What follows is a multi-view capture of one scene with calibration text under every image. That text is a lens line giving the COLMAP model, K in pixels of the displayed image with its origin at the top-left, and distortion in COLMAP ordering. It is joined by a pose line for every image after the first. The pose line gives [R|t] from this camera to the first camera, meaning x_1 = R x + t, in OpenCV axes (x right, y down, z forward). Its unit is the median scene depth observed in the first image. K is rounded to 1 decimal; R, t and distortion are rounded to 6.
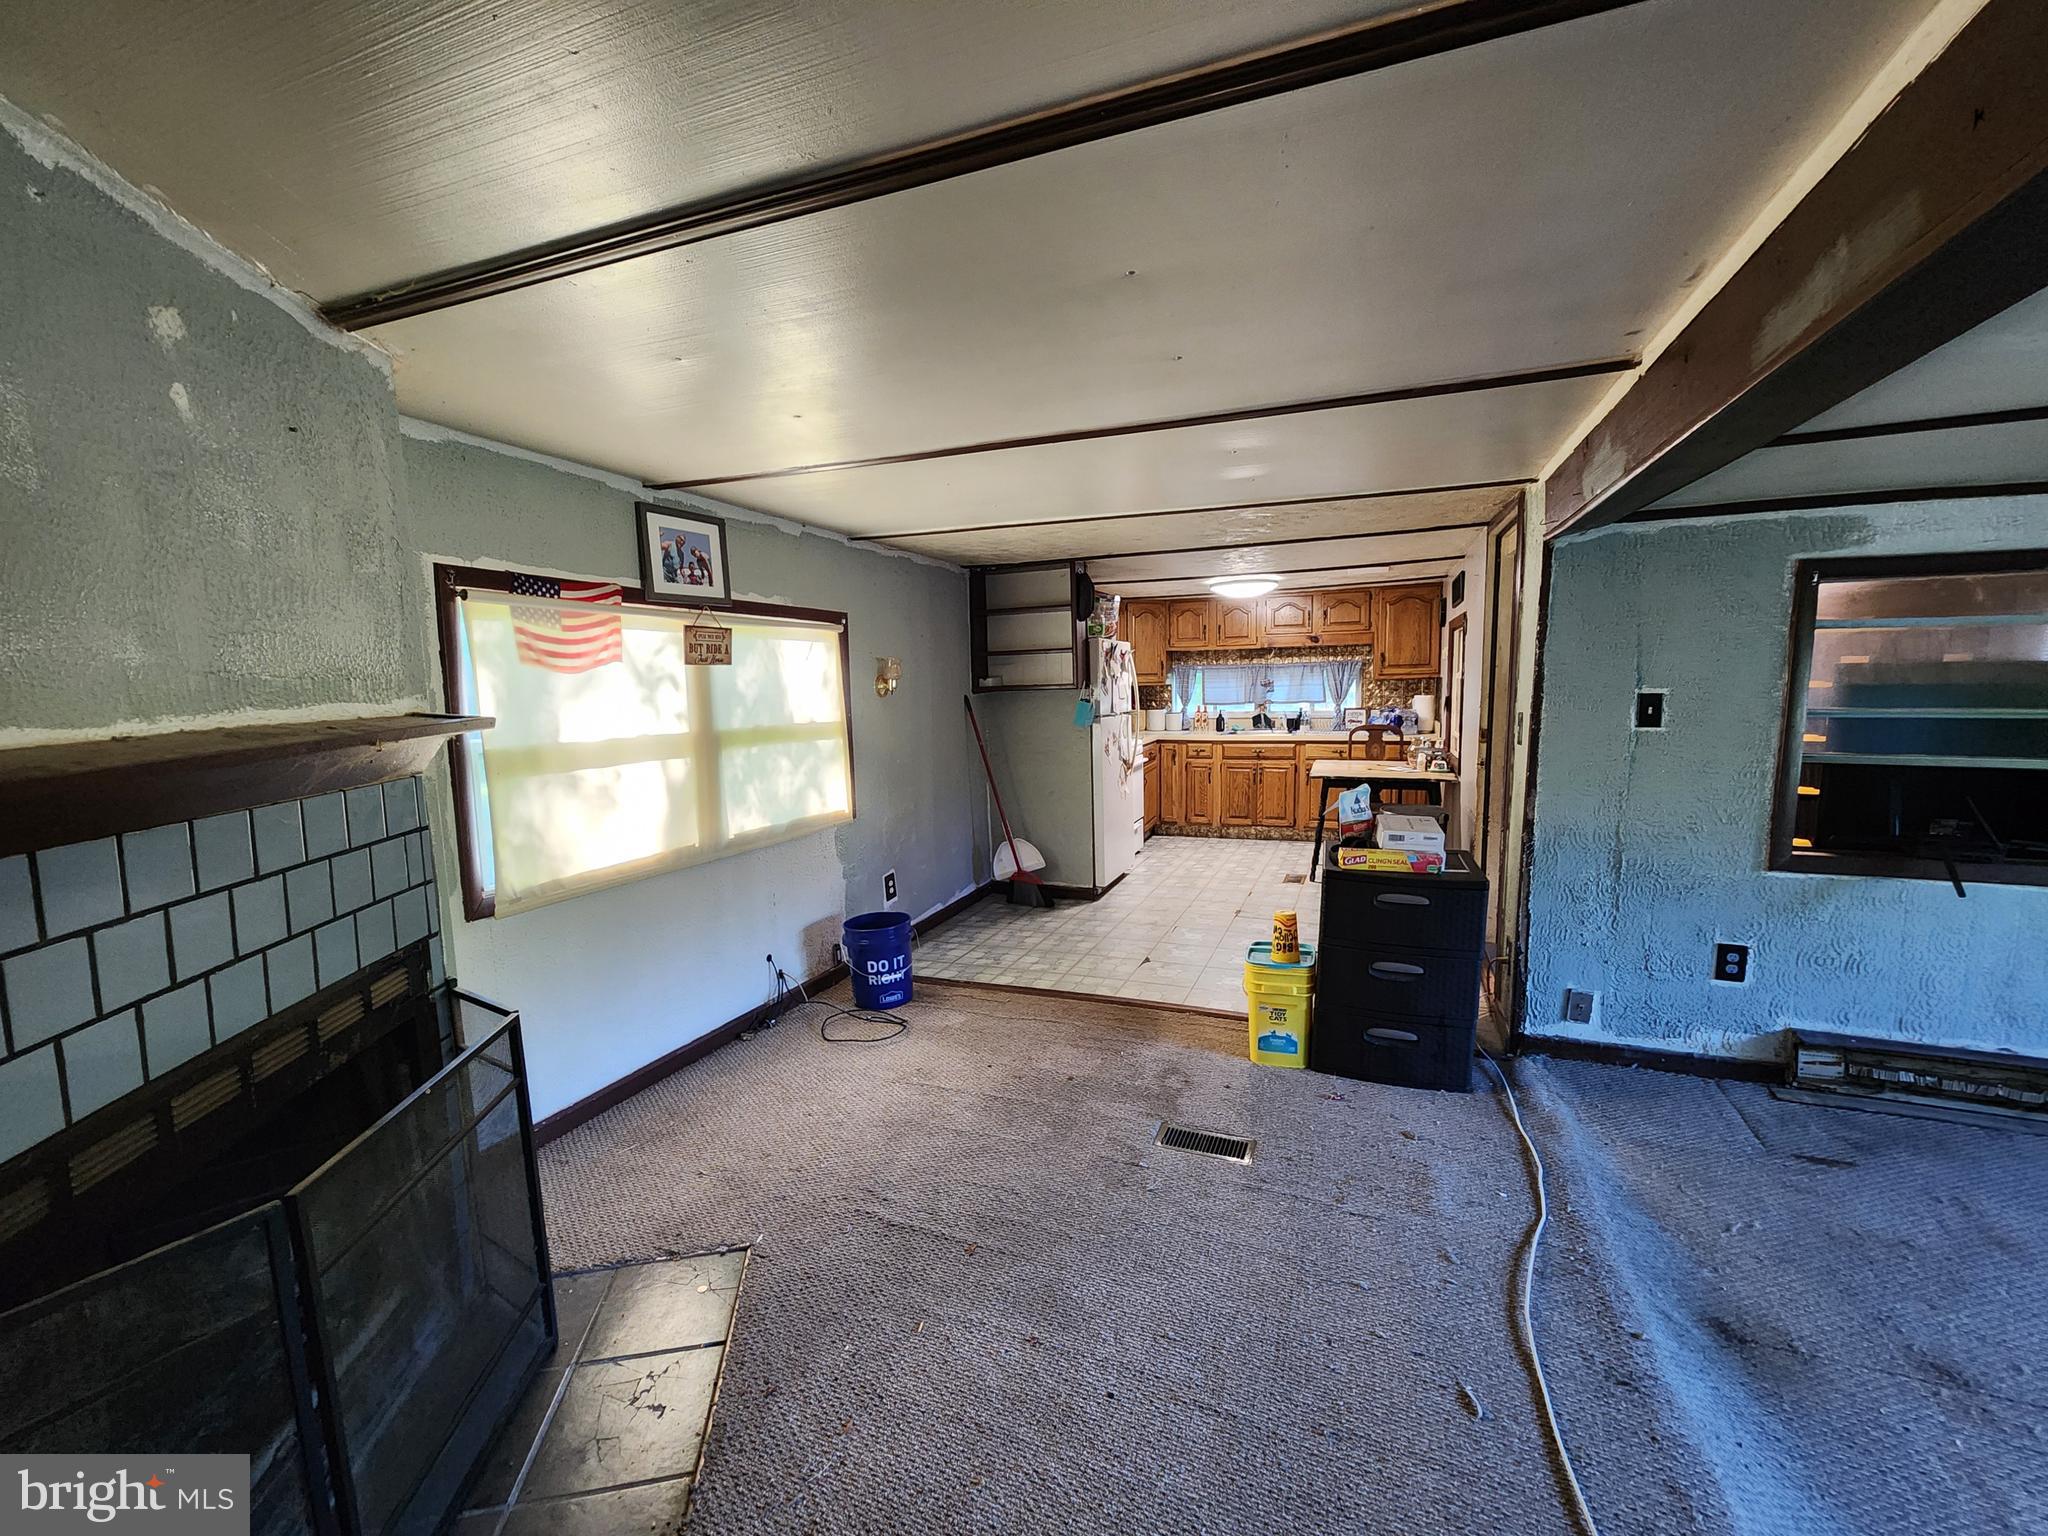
lens RADIAL K [[844.2, 0, 1027.7], [0, 844.2, 778.5], [0, 0, 1]] dist [-0.003078, -0.000709]
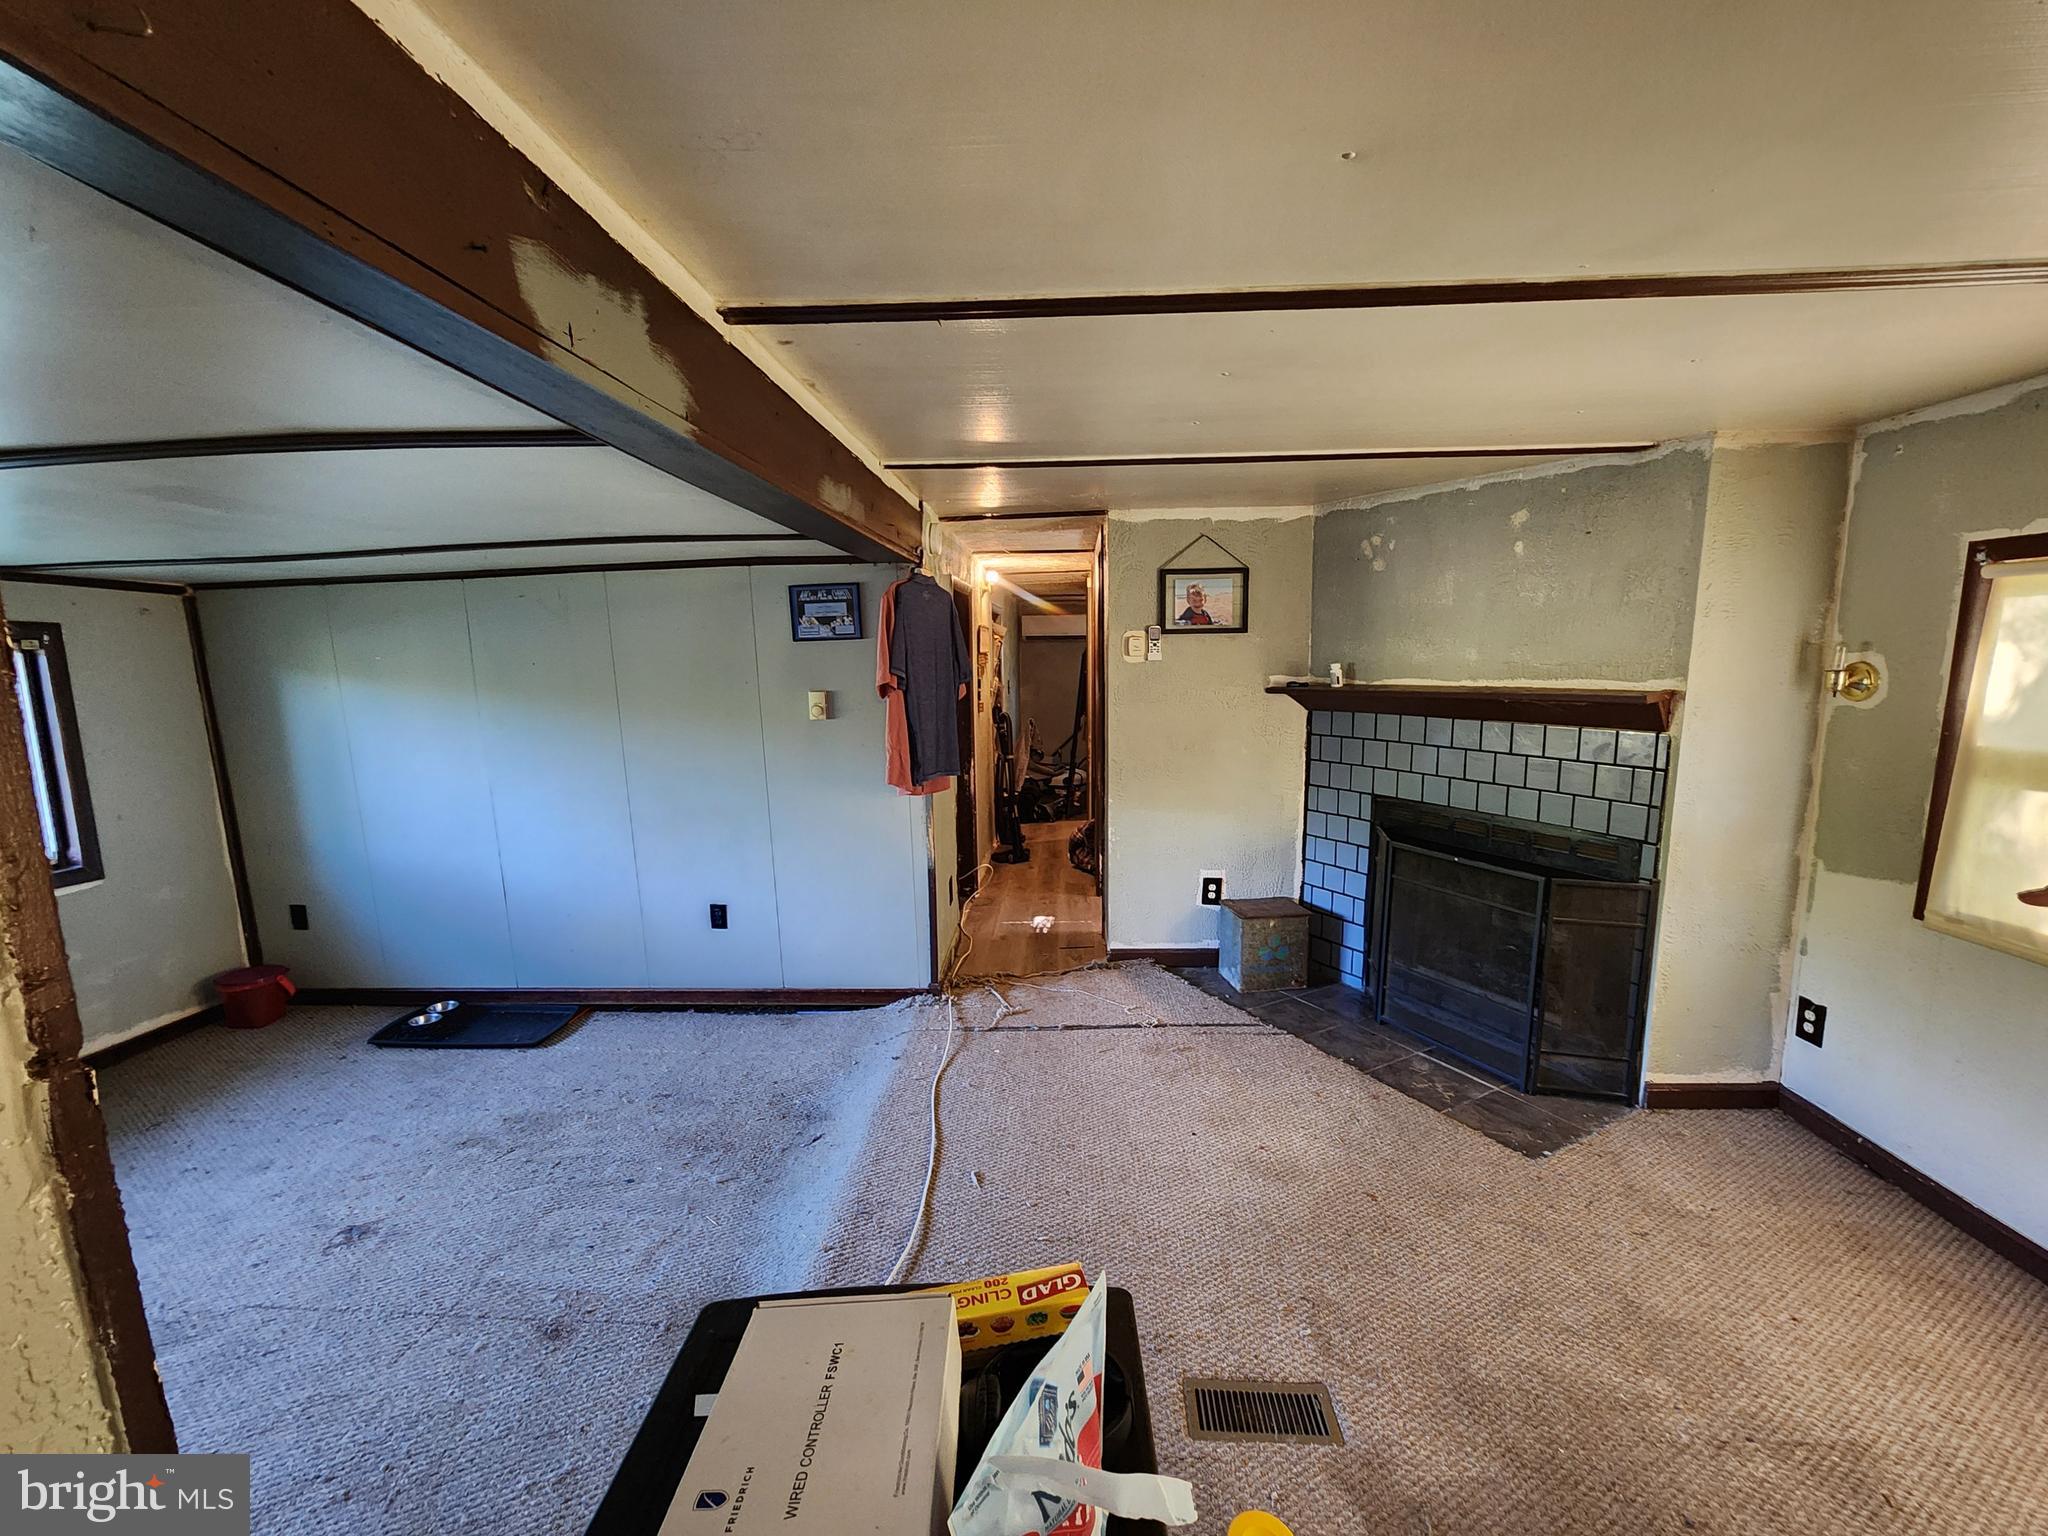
lens RADIAL K [[844.2, 0, 1024.2], [0, 844.2, 775.1], [0, 0, 1]] dist [-0.003078, -0.000709]
pose [[-0.946131, 0.076232, -0.314682, 0.502274], [-0.007282, 0.966633, 0.256062, -0.192929], [0.323703, 0.244560, -0.914006, 1.293303]]
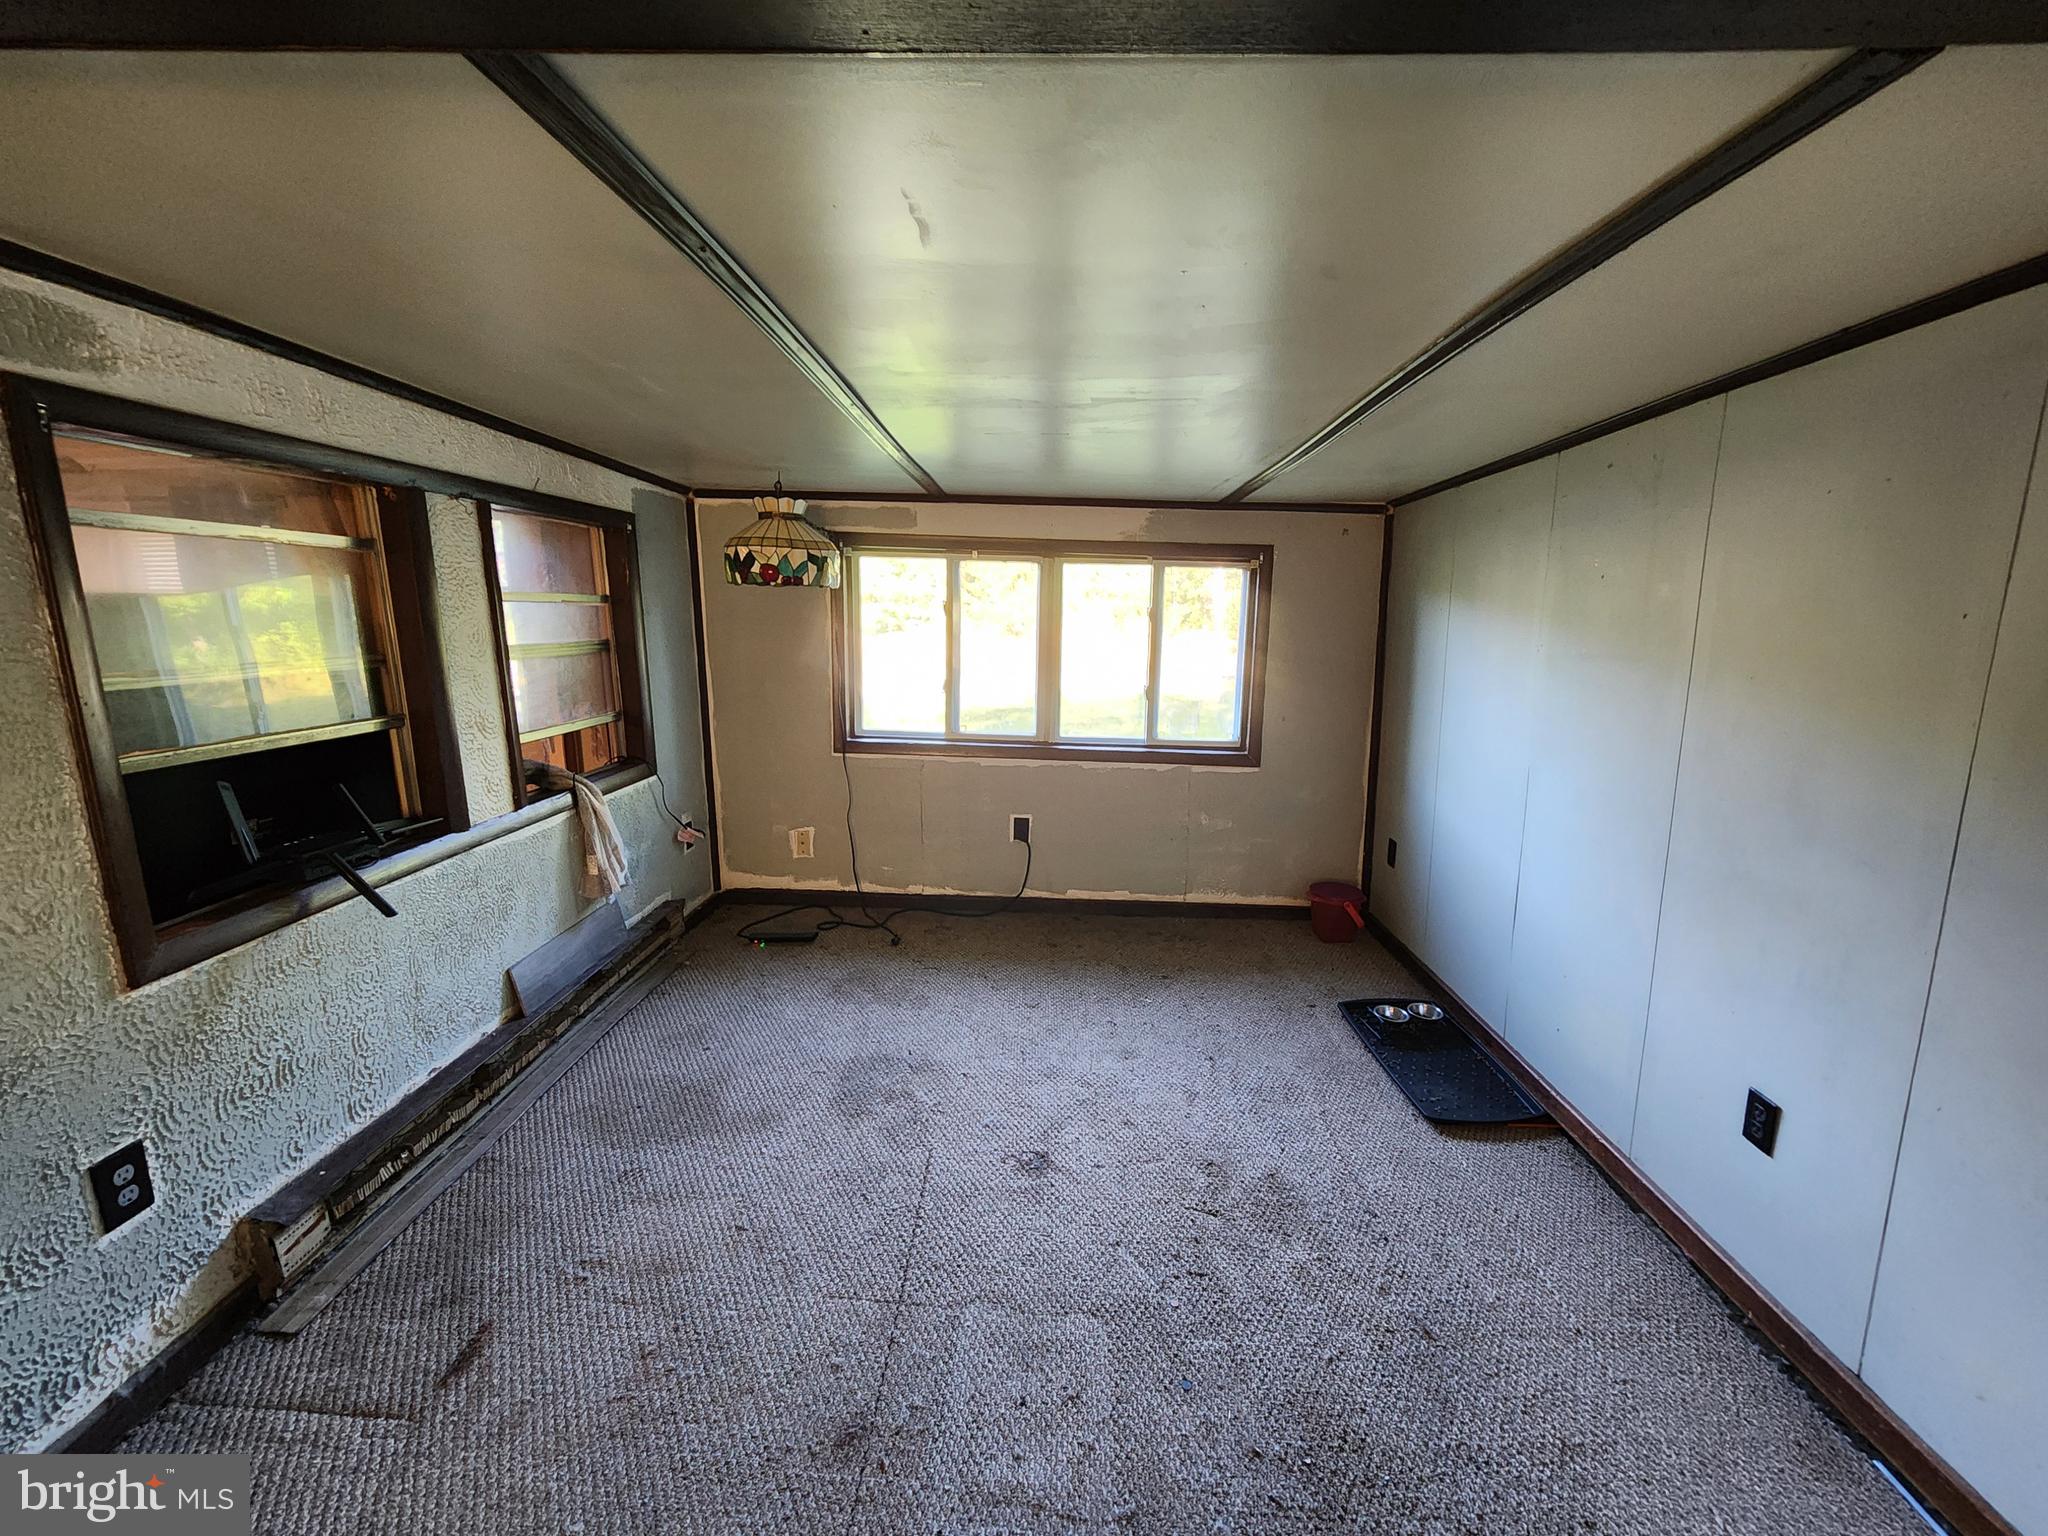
lens RADIAL K [[844.2, 0, 1042.4], [0, 844.2, 770.9], [0, 0, 1]] dist [-0.003078, -0.000709]
pose [[-0.354442, -0.165619, 0.920294, 0.225452], [0.108763, 0.970207, 0.216491, -0.076050], [-0.928731, 0.176828, -0.325869, 0.633629]]
